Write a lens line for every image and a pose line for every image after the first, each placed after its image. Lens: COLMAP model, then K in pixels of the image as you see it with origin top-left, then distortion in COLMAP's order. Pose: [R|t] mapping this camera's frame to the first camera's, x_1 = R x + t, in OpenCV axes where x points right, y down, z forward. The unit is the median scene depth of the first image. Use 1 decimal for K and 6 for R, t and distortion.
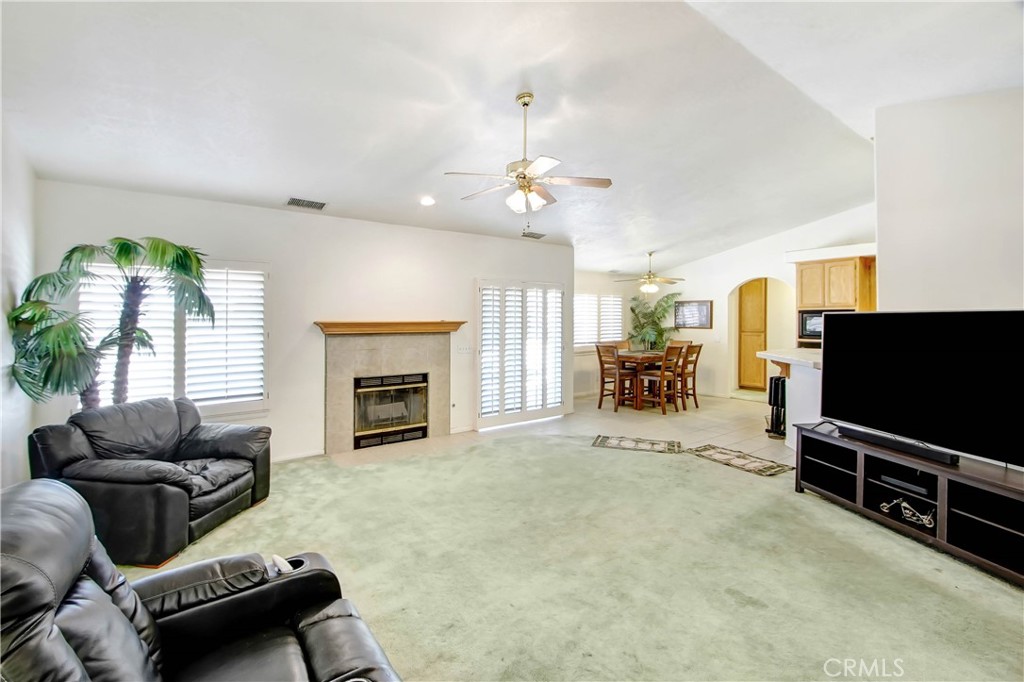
lens RADIAL K [[455.5, 0, 516.9], [0, 455.5, 318.6], [0, 0, 1]] dist [-0.017420, 0.000559]
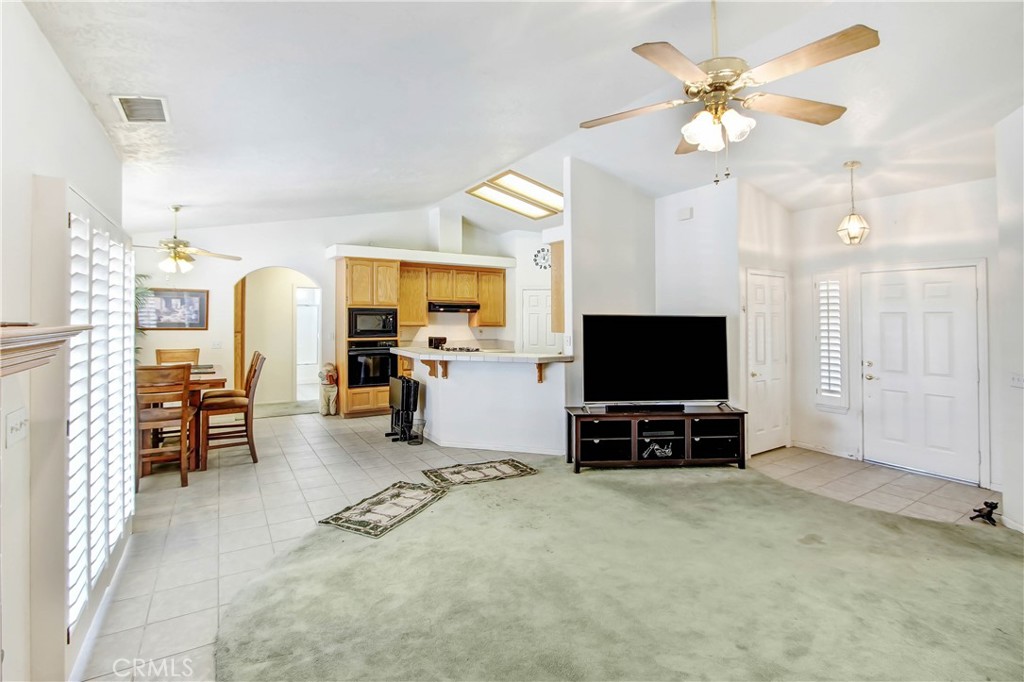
lens RADIAL K [[455.5, 0, 516.9], [0, 455.5, 318.6], [0, 0, 1]] dist [-0.017420, 0.000559]
pose [[0.107812, -0.002039, 0.994169, -0.571866], [-0.009530, 0.999950, 0.003085, -0.005110], [-0.994126, -0.009807, 0.107787, 1.123505]]
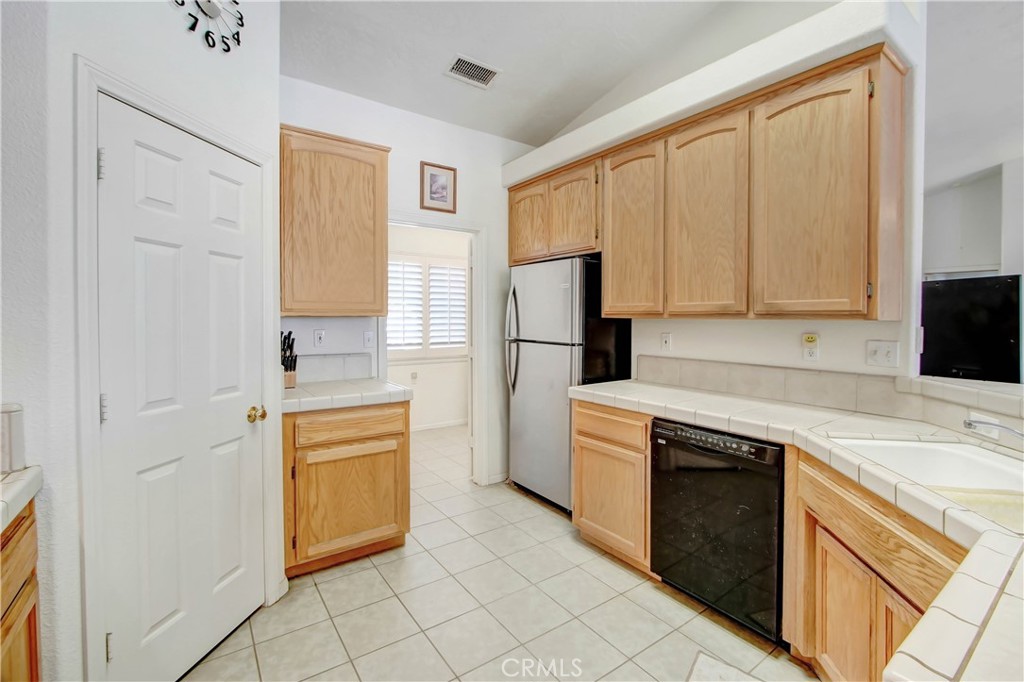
lens RADIAL K [[455.5, 0, 516.9], [0, 455.5, 318.6], [0, 0, 1]] dist [-0.017420, 0.000559]
pose [[-0.998076, -0.007469, 0.061555, 1.414477], [-0.007220, 0.999965, 0.004254, 0.046714], [-0.061584, 0.003802, -0.998095, 1.720433]]
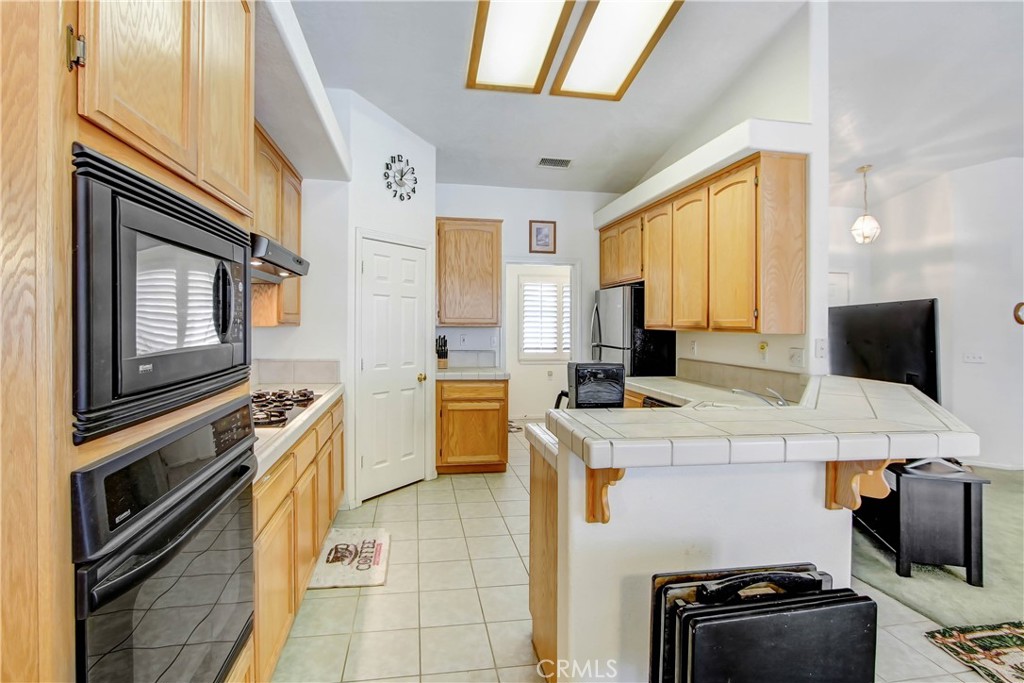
lens RADIAL K [[488.0, 0, 488.5], [0, 488.0, 314.3], [0, 0, 1]] dist [-0.022463, 0.000182]
pose [[-0.864046, -0.003635, 0.503399, 1.020551], [-0.013504, 0.999781, -0.015959, 0.034416], [-0.503231, -0.020587, -0.863907, 2.139307]]
